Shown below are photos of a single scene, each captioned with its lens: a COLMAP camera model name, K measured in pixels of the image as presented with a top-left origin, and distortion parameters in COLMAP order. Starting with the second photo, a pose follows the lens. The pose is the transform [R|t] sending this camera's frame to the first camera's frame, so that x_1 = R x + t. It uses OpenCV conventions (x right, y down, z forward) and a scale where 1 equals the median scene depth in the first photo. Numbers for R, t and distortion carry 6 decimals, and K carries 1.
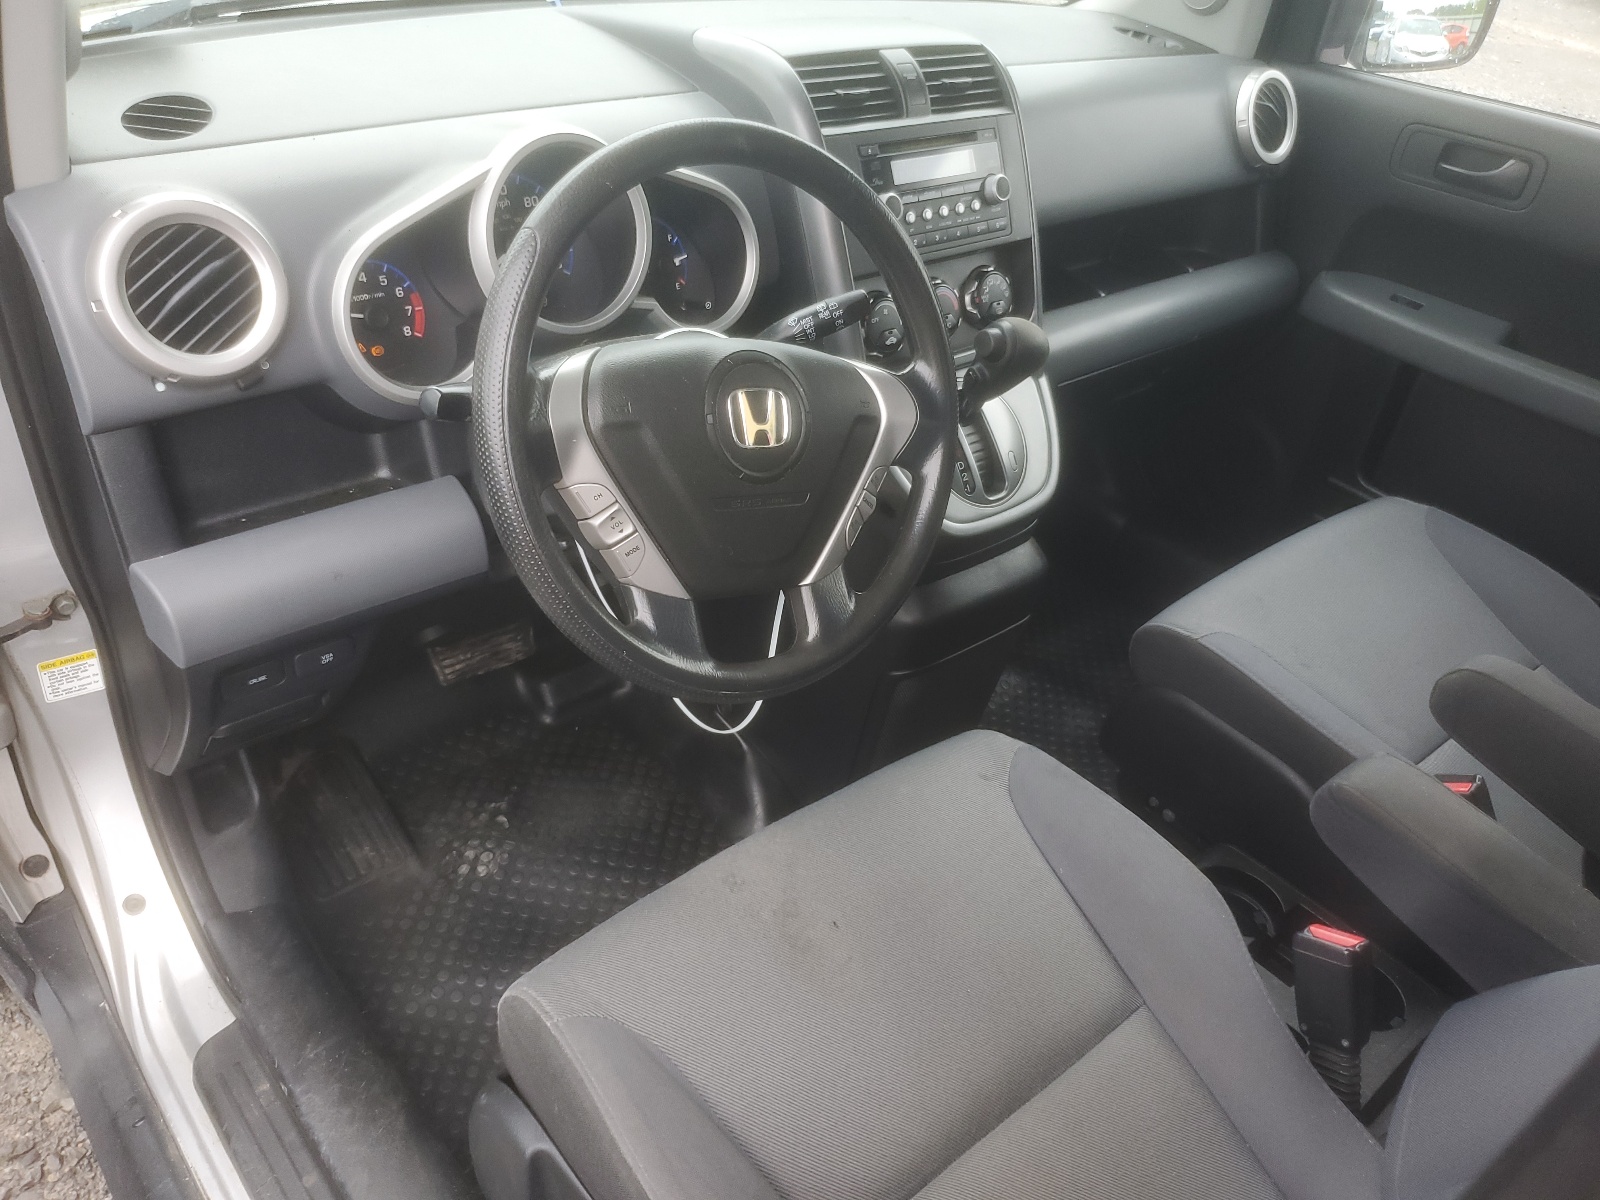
lens RADIAL K [[1234.5, 0, 805.3], [0, 1234.5, 516.5], [0, 0, 1]] dist [-0.014955, 0.032900]
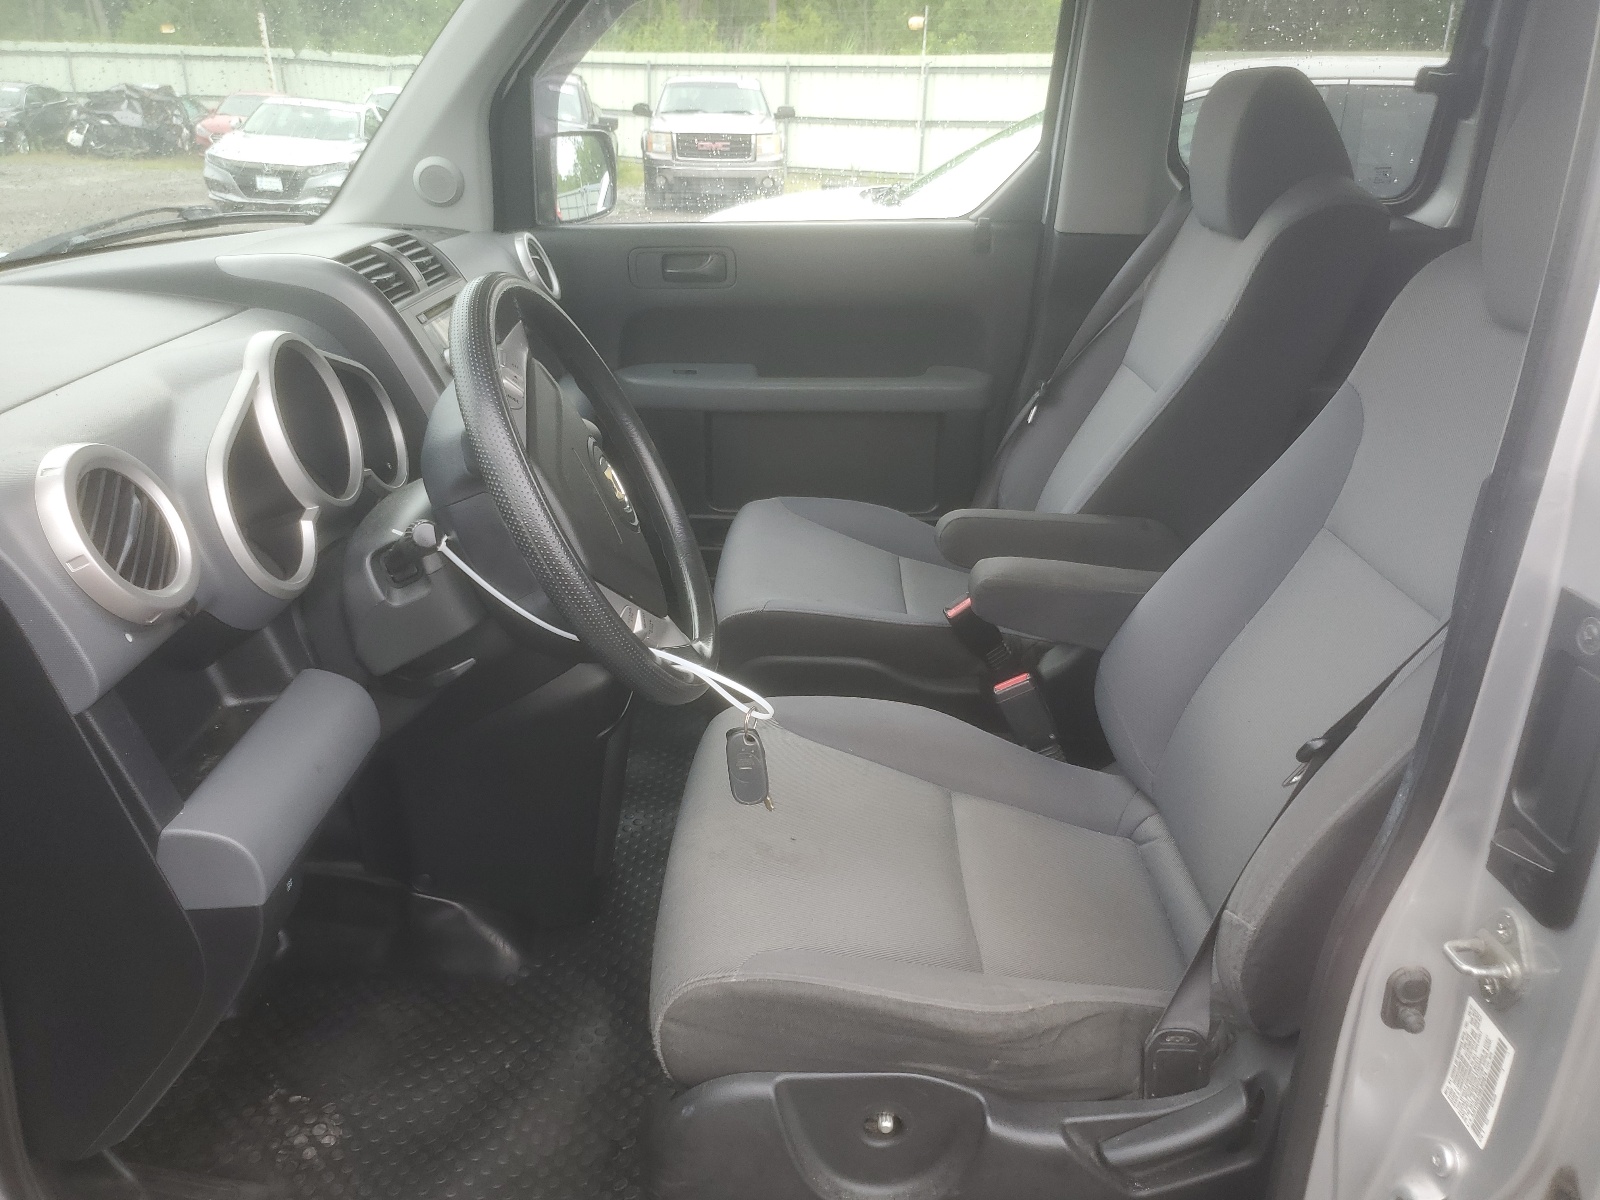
lens RADIAL K [[1234.5, 0, 805.3], [0, 1234.5, 516.5], [0, 0, 1]] dist [-0.014955, 0.032900]
pose [[0.678923, -0.332490, 0.654610, -0.520269], [0.438440, 0.898759, 0.001774, 0.026351], [-0.588927, 0.285803, 0.755964, -0.039727]]
